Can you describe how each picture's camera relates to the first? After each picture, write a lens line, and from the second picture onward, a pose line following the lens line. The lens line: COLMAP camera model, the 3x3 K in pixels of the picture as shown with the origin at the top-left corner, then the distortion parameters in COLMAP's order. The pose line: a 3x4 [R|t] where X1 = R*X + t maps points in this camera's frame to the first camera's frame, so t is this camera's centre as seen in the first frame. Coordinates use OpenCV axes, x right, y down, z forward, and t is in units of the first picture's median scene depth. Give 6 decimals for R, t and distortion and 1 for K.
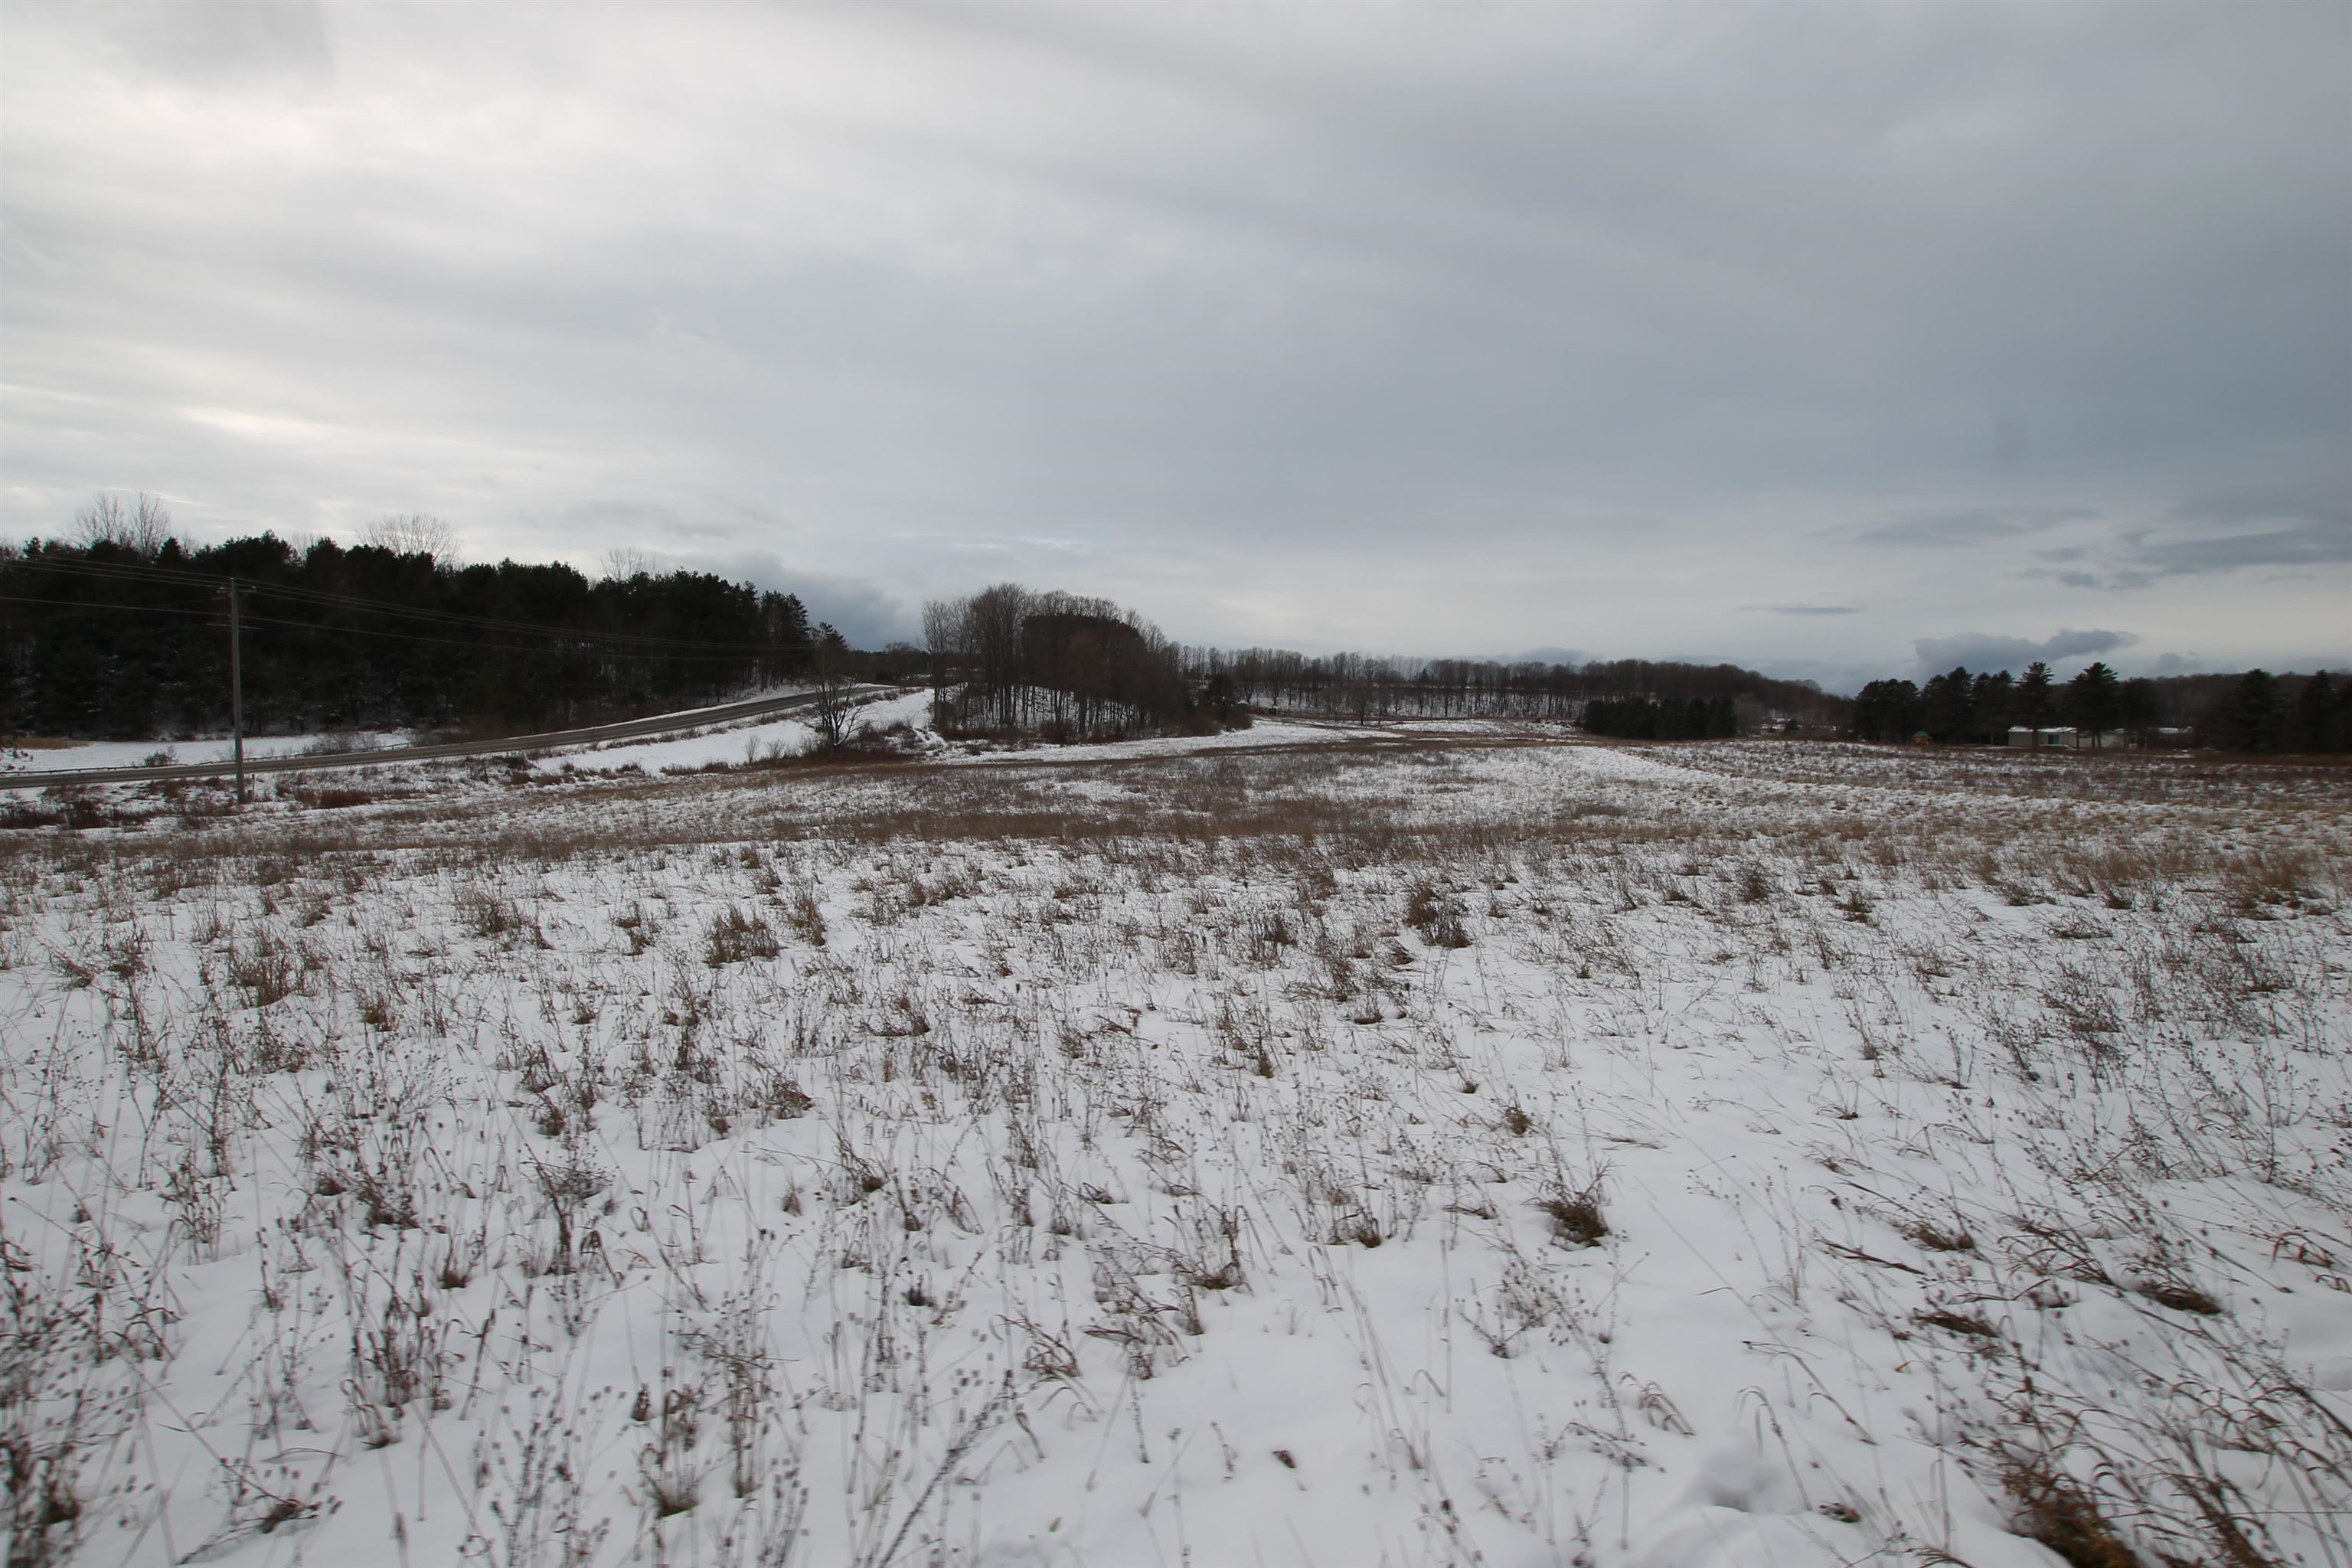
lens RADIAL K [[1111.6, 0, 1134.6], [0, 1111.6, 729.7], [0, 0, 1]] dist [-0.017579, 0.002663]
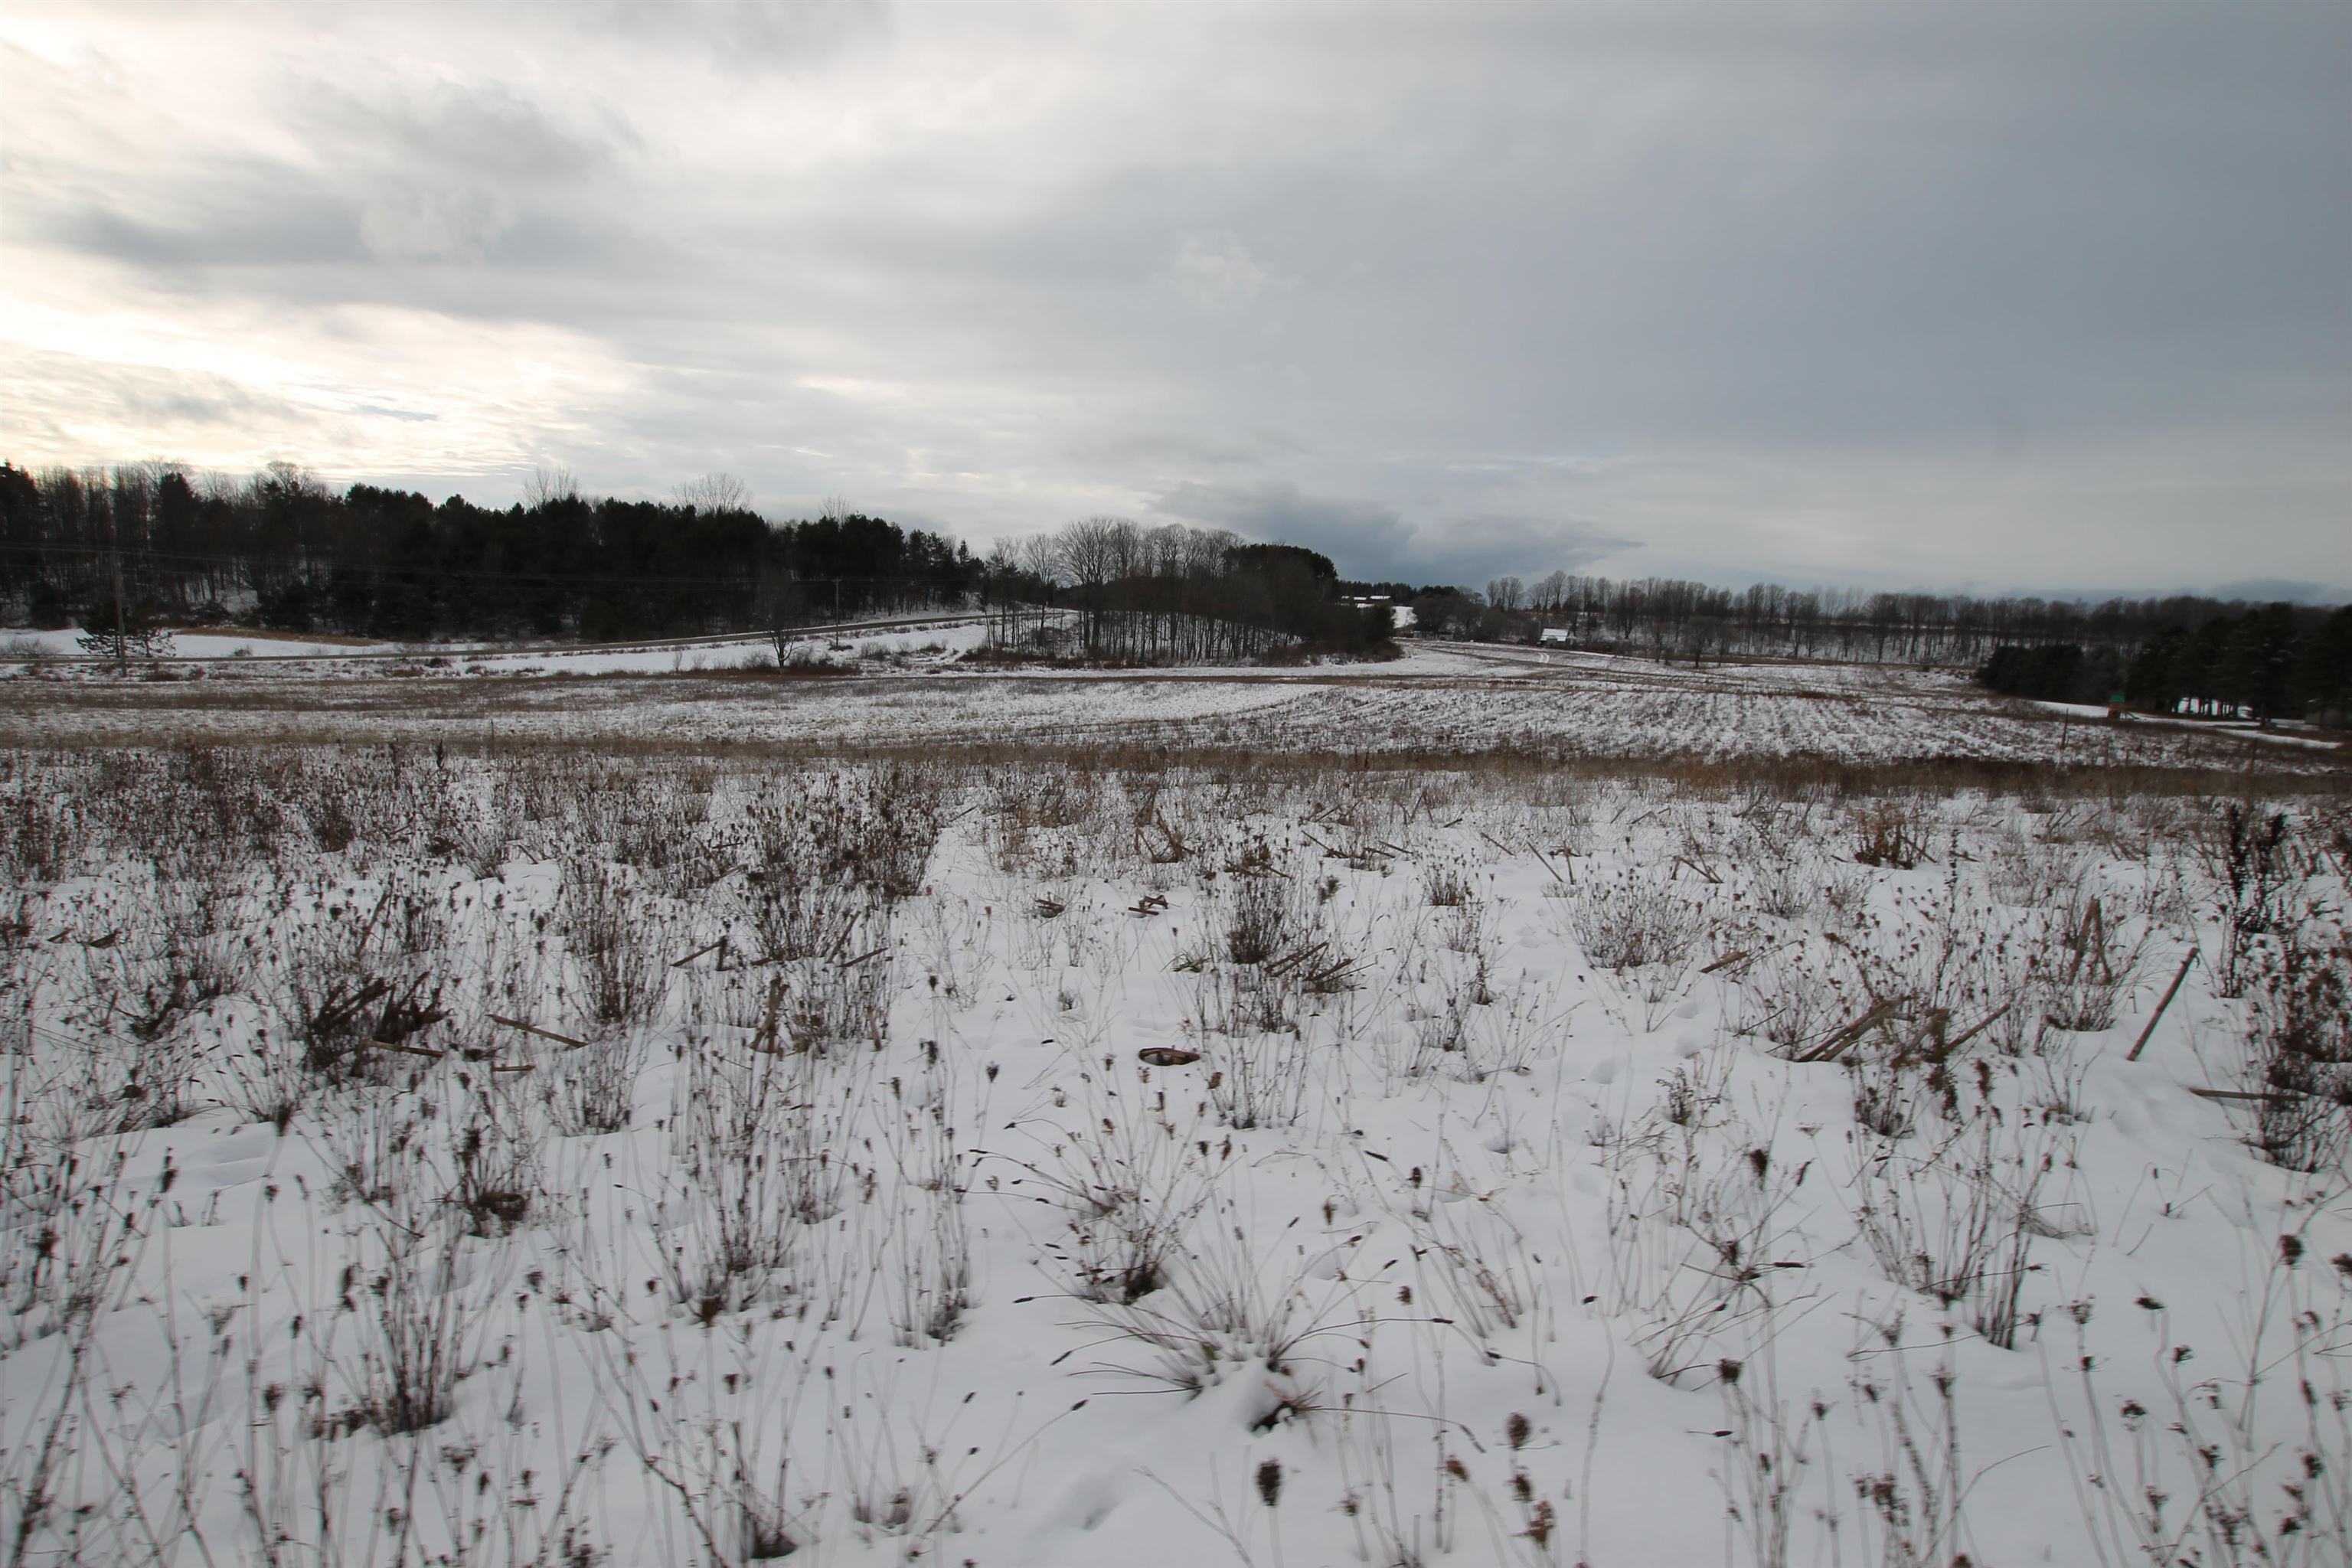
lens RADIAL K [[1111.6, 0, 1162.9], [0, 1111.6, 794.7], [0, 0, 1]] dist [-0.017579, 0.002663]
pose [[0.908870, 0.080912, -0.409156, 0.275074], [-0.030684, 0.991315, 0.127876, -0.004245], [0.415950, -0.103669, 0.903459, 0.015546]]
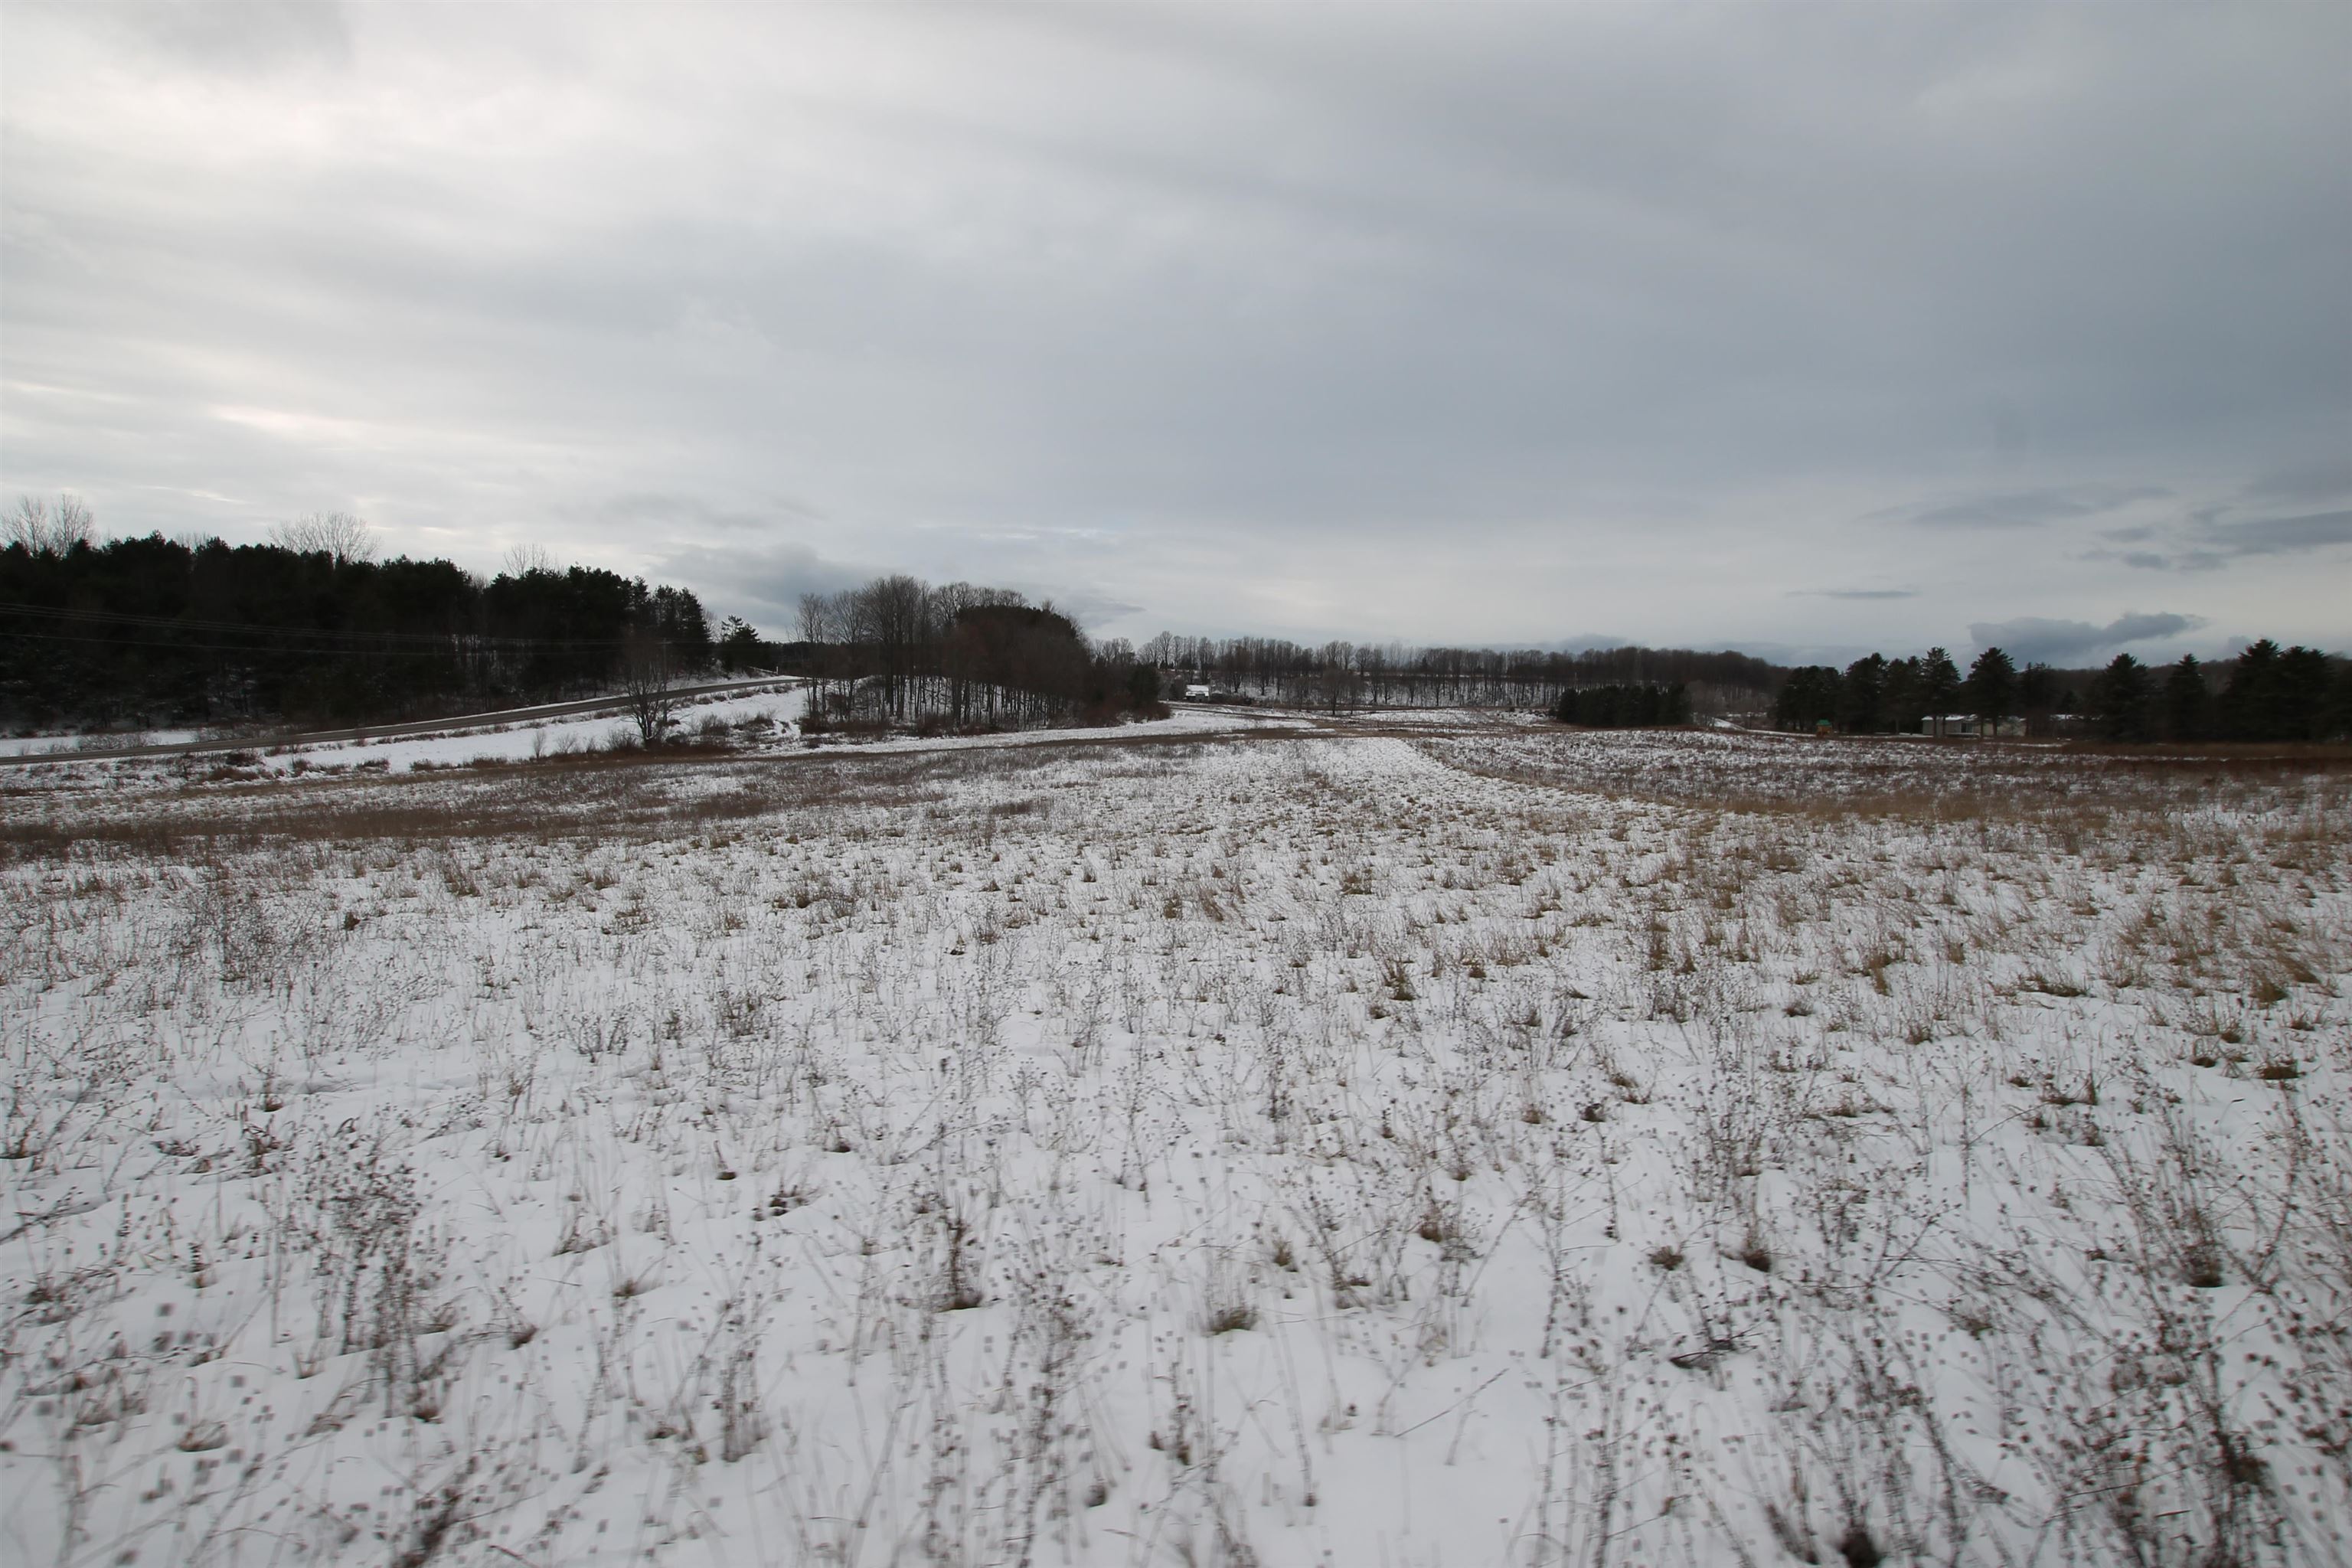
lens RADIAL K [[1111.6, 0, 1140.8], [0, 1111.6, 767.0], [0, 0, 1]] dist [-0.017579, 0.002663]
pose [[0.999562, -0.003772, -0.029363, 0.089850], [0.005011, 0.999095, 0.042229, -0.000592], [0.029178, -0.042357, 0.998676, 0.001795]]
